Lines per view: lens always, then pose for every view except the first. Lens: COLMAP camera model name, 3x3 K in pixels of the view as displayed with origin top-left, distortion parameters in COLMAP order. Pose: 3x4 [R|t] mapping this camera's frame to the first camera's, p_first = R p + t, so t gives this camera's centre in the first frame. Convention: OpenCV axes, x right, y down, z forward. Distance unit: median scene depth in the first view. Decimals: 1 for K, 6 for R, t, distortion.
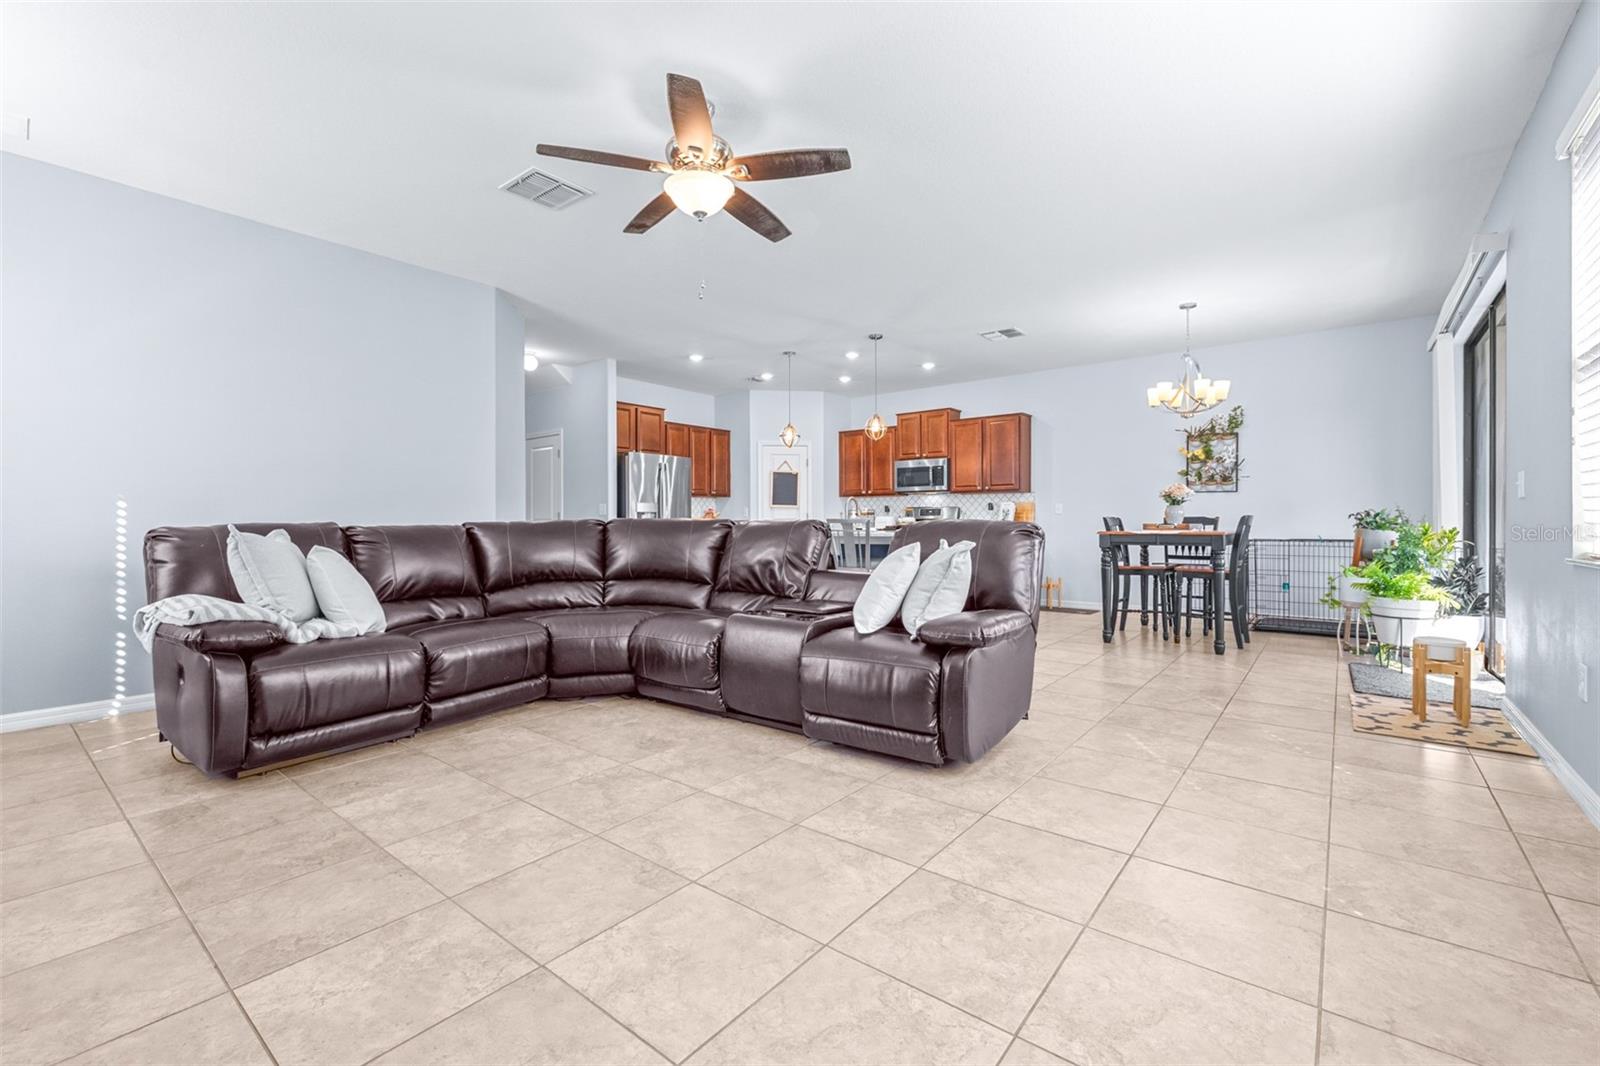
lens RADIAL K [[670.7, 0, 805.0], [0, 670.7, 522.6], [0, 0, 1]] dist [-0.000661, 0.000501]
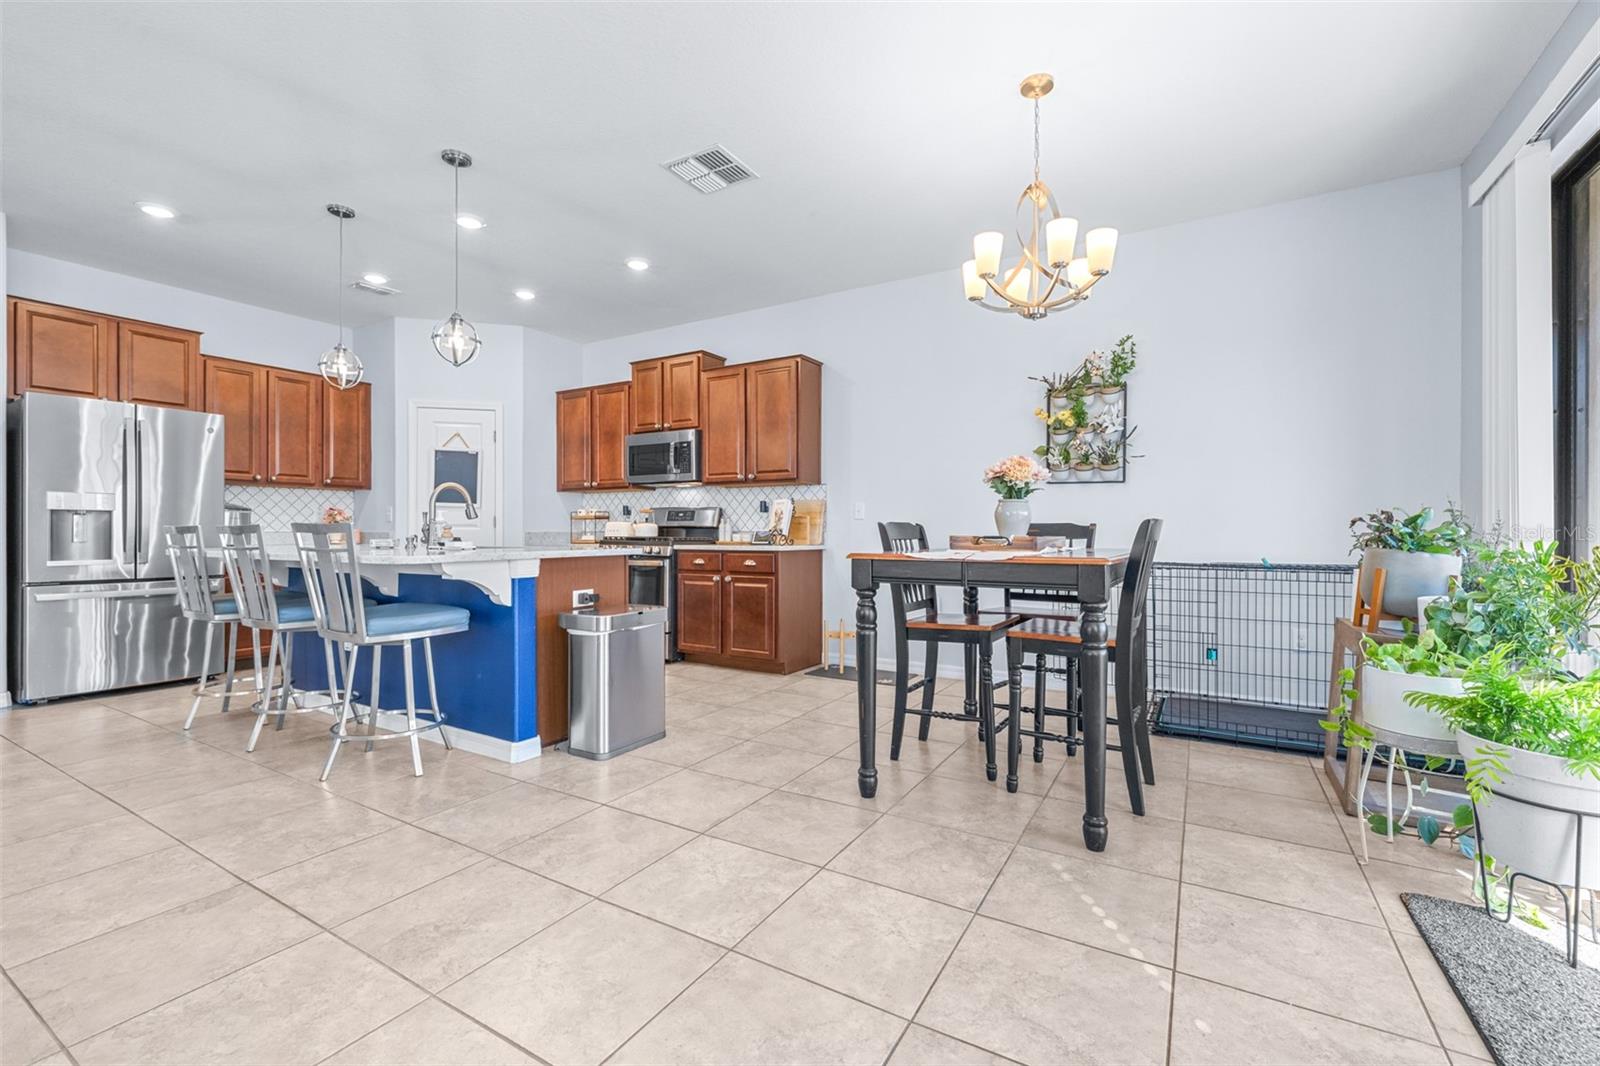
lens RADIAL K [[674.3, 0, 800.0], [0, 674.3, 533.0], [0, 0, 1]] dist [-0.001072, 0.000266]
pose [[0.990315, 0.003004, 0.138805, 0.275712], [-0.003511, 0.999988, 0.003406, -0.001669], [-0.138793, -0.003860, 0.990314, 0.446474]]
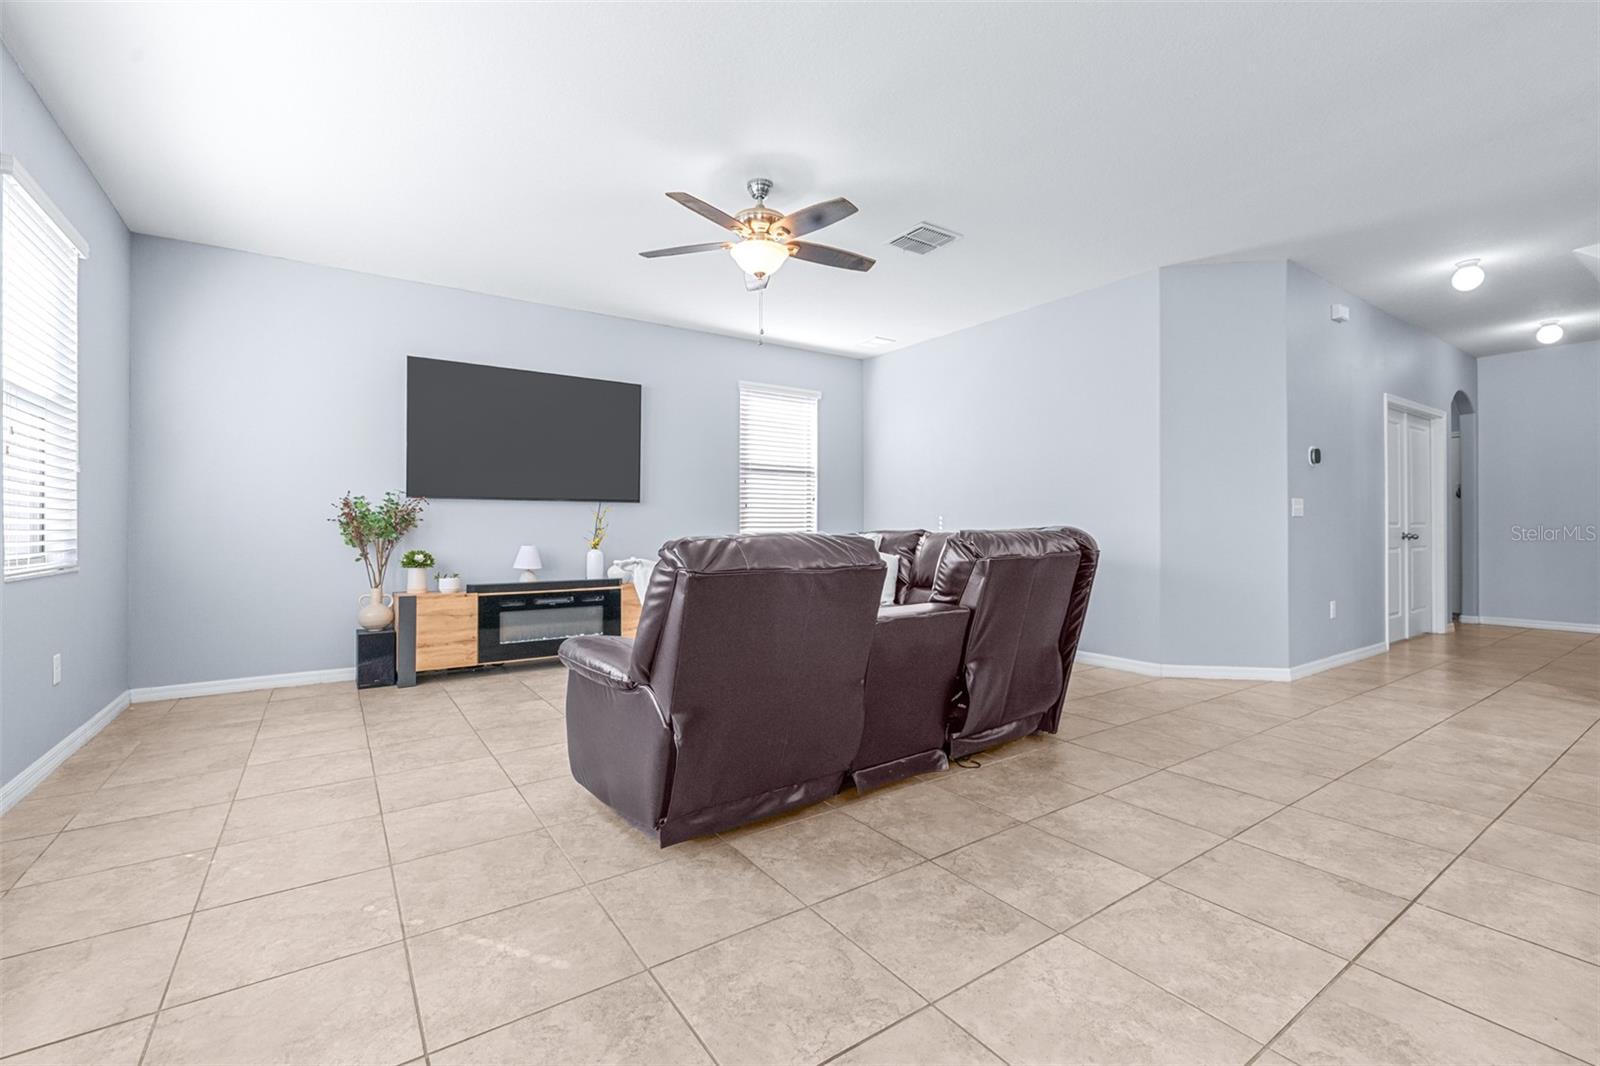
lens RADIAL K [[689.0, 0, 800.6], [0, 689.0, 537.6], [0, 0, 1]] dist [0.001876, -0.000023]
pose [[-0.289256, 0.017098, -0.957099, 0.422706], [0.006362, 0.999853, 0.015939, -0.005675], [0.957231, -0.001479, -0.289322, 0.607014]]
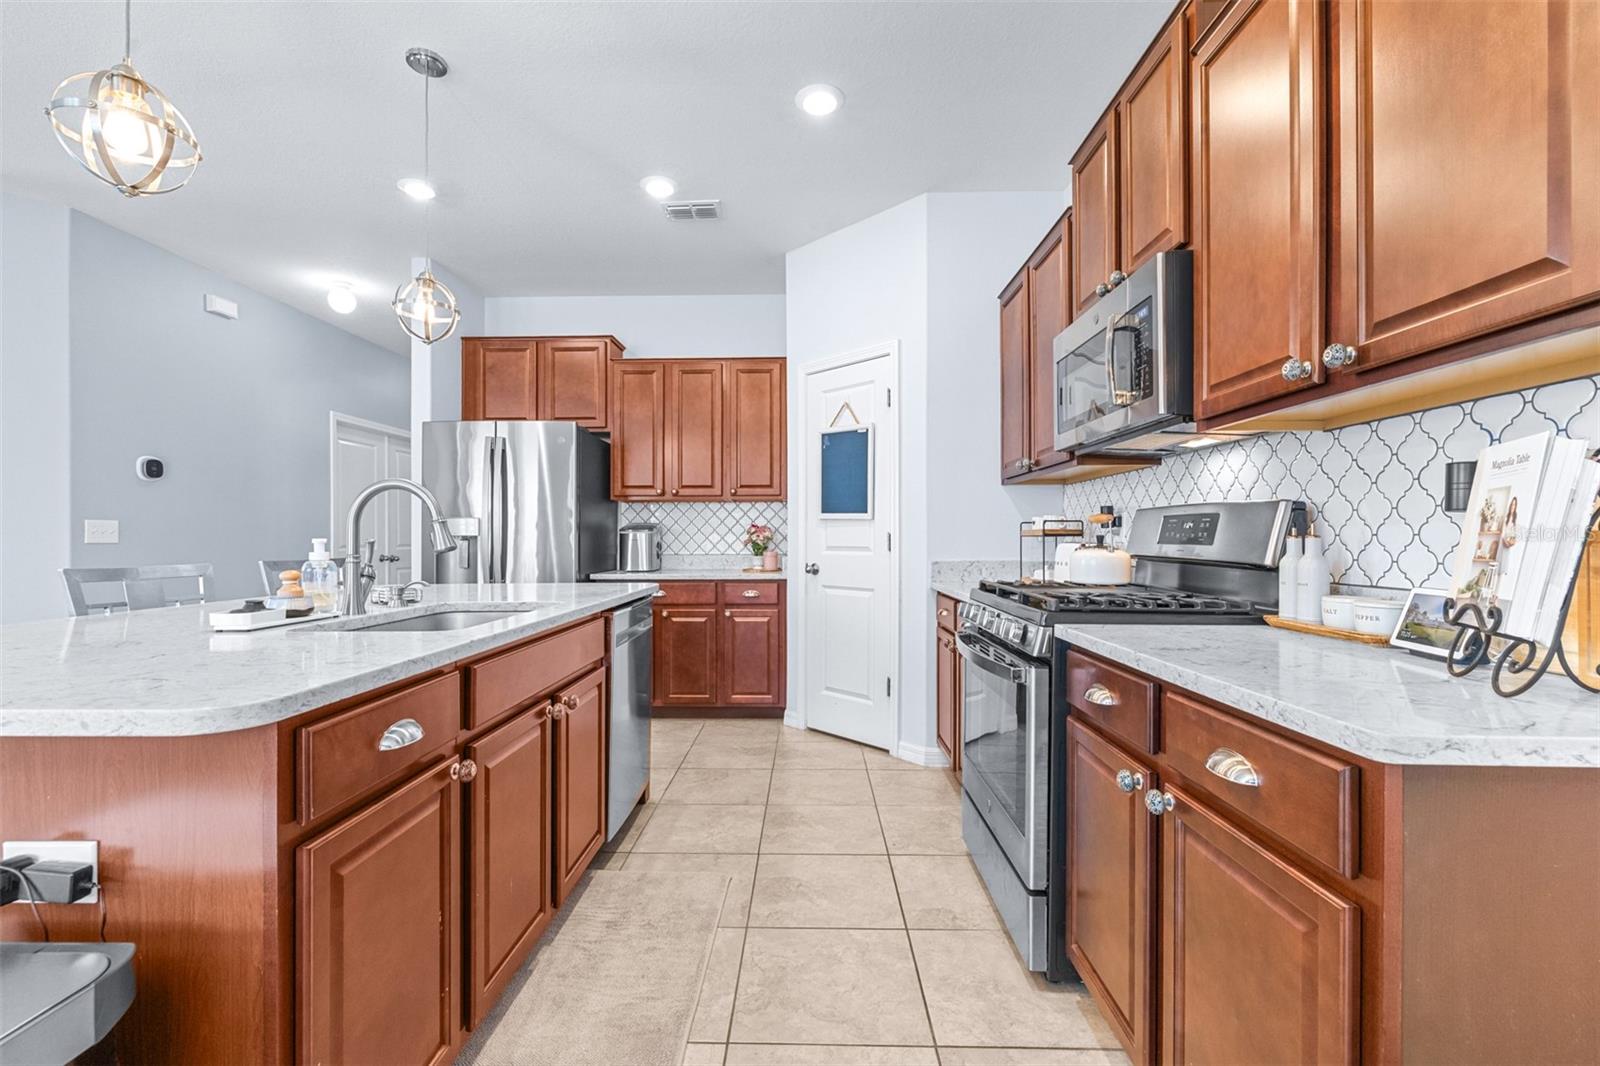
lens RADIAL K [[689.0, 0, 800.6], [0, 689.0, 537.6], [0, 0, 1]] dist [0.001876, -0.000023]
pose [[0.610139, 0.001515, -0.792293, 0.381594], [0.001896, 0.999993, 0.003372, -0.017439], [0.792292, -0.003560, 0.610132, 0.990845]]
